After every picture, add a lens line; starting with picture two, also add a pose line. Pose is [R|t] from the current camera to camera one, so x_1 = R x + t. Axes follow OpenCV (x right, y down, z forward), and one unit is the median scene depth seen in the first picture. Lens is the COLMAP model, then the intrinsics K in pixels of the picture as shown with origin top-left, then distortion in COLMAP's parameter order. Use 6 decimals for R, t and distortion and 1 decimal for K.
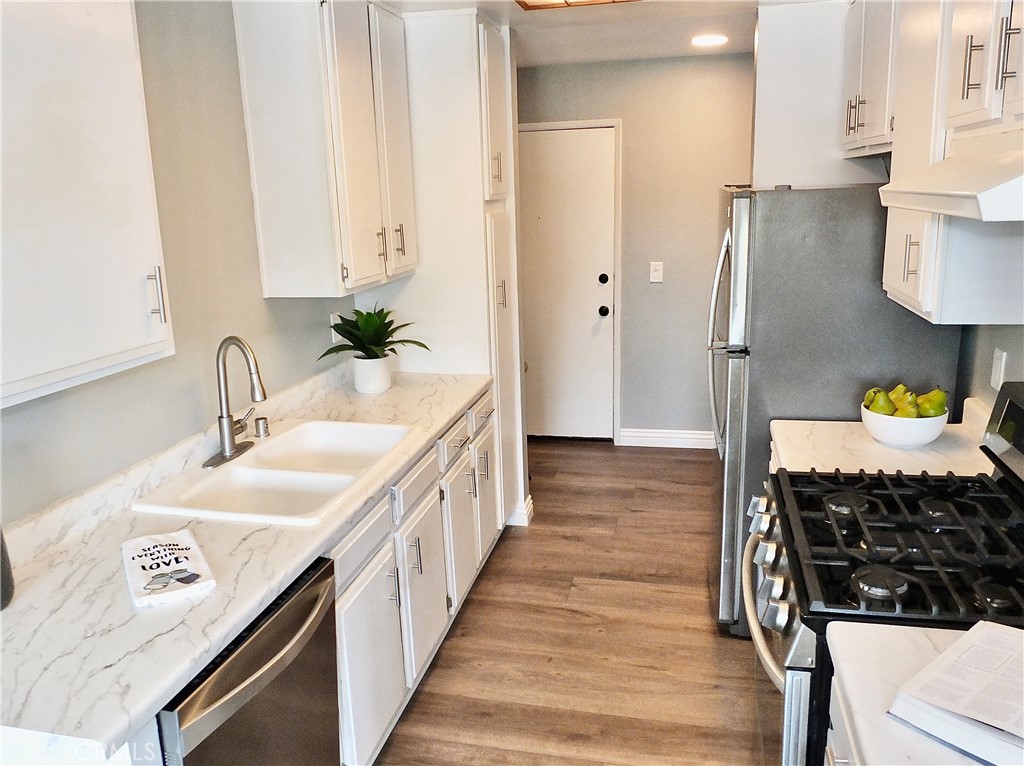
lens RADIAL K [[787.0, 0, 512.0], [0, 787.0, 383.0], [0, 0, 1]] dist [-0.024231, -0.006744]
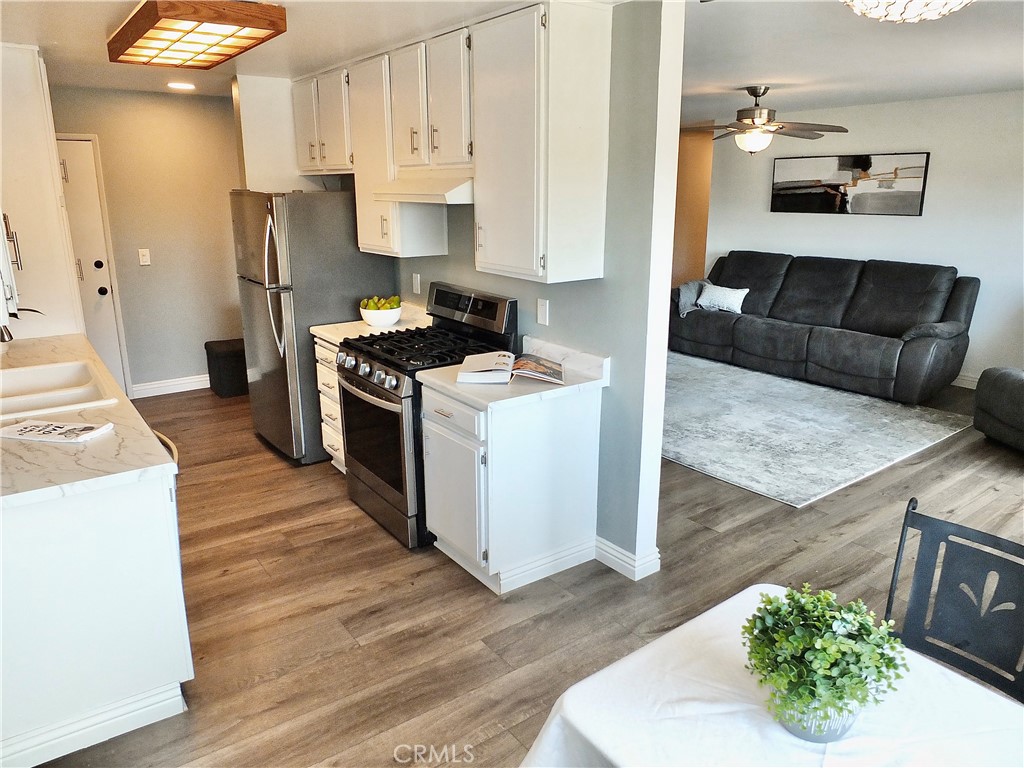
lens RADIAL K [[716.3, 0, 512.0], [0, 716.3, 384.0], [0, 0, 1]] dist [-0.012832, -0.005043]
pose [[0.655970, -0.168345, 0.735774, -0.548381], [0.160060, 0.983665, 0.082362, 0.110316], [-0.737620, 0.063741, 0.672200, -0.370696]]
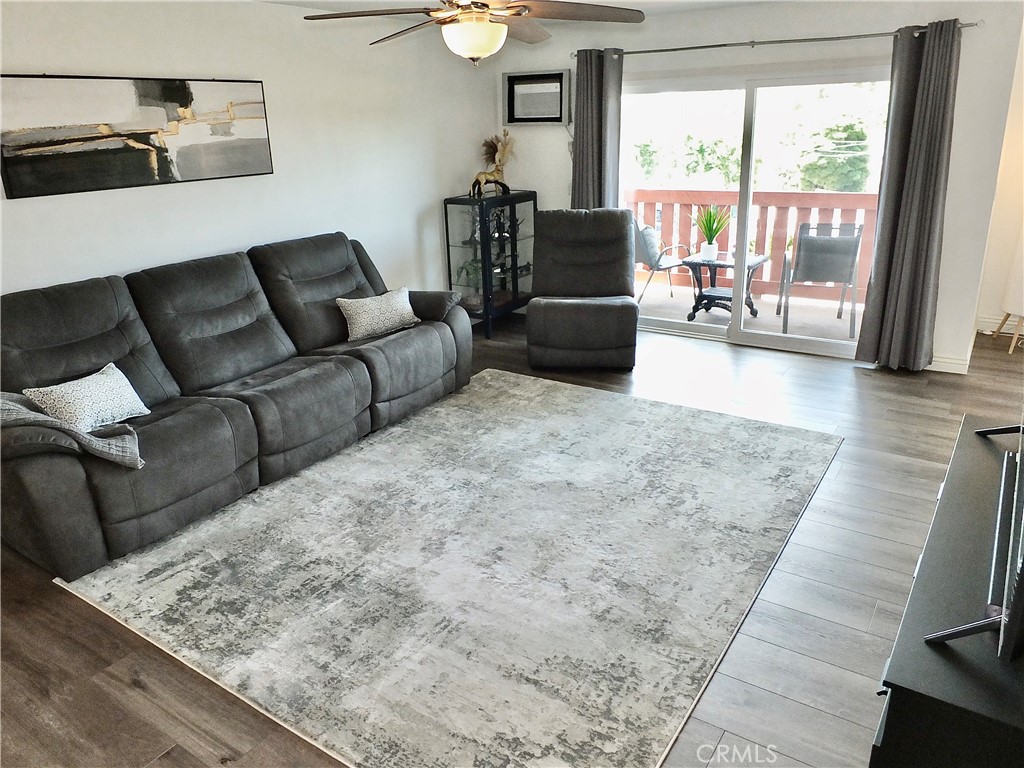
lens RADIAL K [[732.9, 0, 512.0], [0, 732.9, 384.0], [0, 0, 1]] dist [-0.030230, -0.002532]
pose [[-0.930333, -0.058627, 0.361998, 0.893082], [0.148998, 0.841555, 0.519216, -0.373362], [-0.335081, 0.536981, -0.774191, 1.429862]]
